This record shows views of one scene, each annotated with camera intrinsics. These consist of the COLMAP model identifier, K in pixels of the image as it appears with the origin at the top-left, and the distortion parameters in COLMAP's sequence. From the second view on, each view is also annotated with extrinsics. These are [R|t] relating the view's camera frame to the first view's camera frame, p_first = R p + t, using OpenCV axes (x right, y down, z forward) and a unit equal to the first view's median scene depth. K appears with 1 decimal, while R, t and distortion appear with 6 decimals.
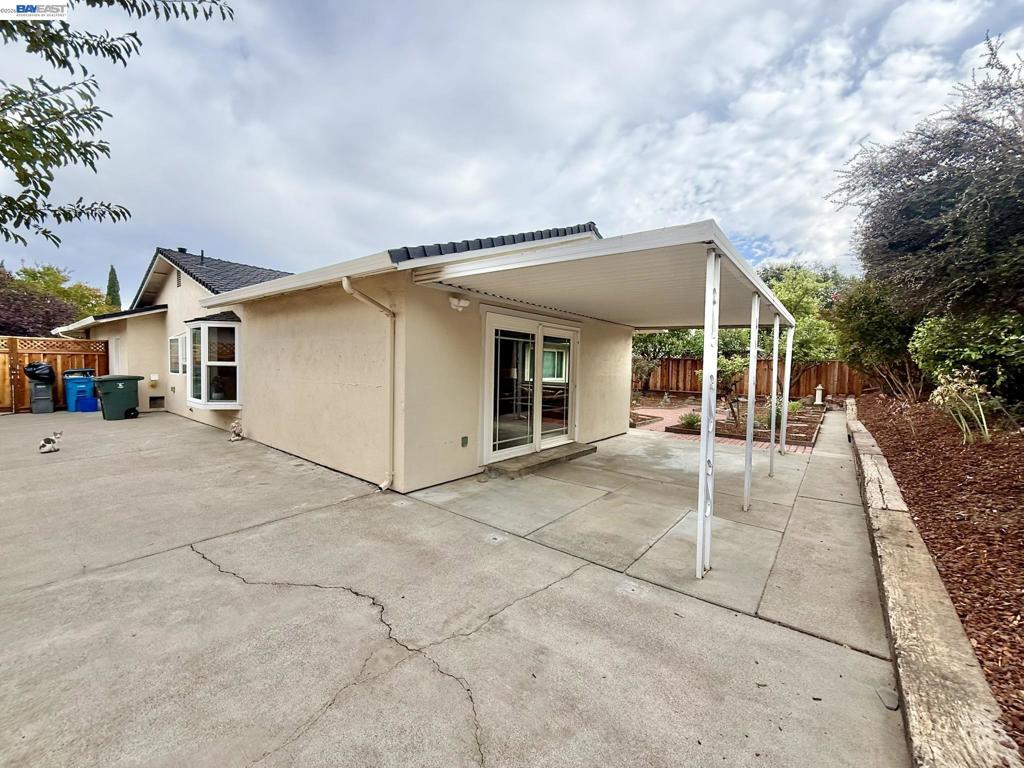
lens RADIAL K [[409.5, 0, 514.1], [0, 409.5, 382.9], [0, 0, 1]] dist [-0.000475, 0.000404]
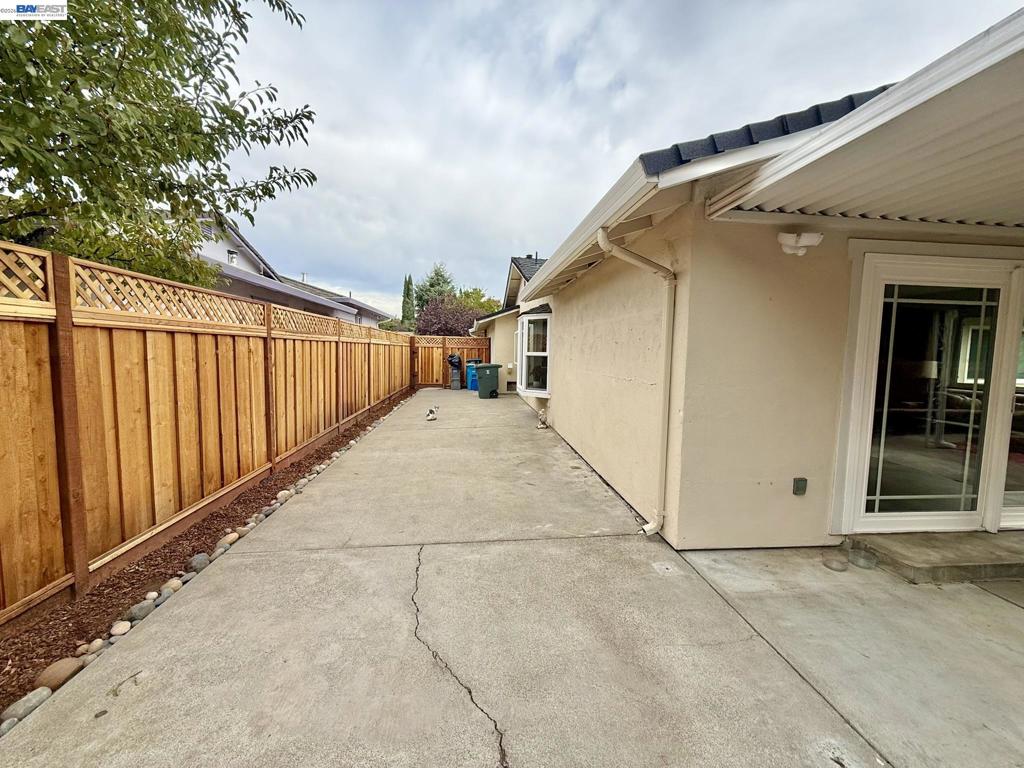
lens RADIAL K [[409.5, 0, 510.6], [0, 409.5, 383.8], [0, 0, 1]] dist [-0.000475, 0.000404]
pose [[0.697614, 0.047824, -0.714876, -0.000439], [-0.031953, 0.998854, 0.035641, -0.007185], [0.715761, -0.002021, 0.698342, 0.291907]]
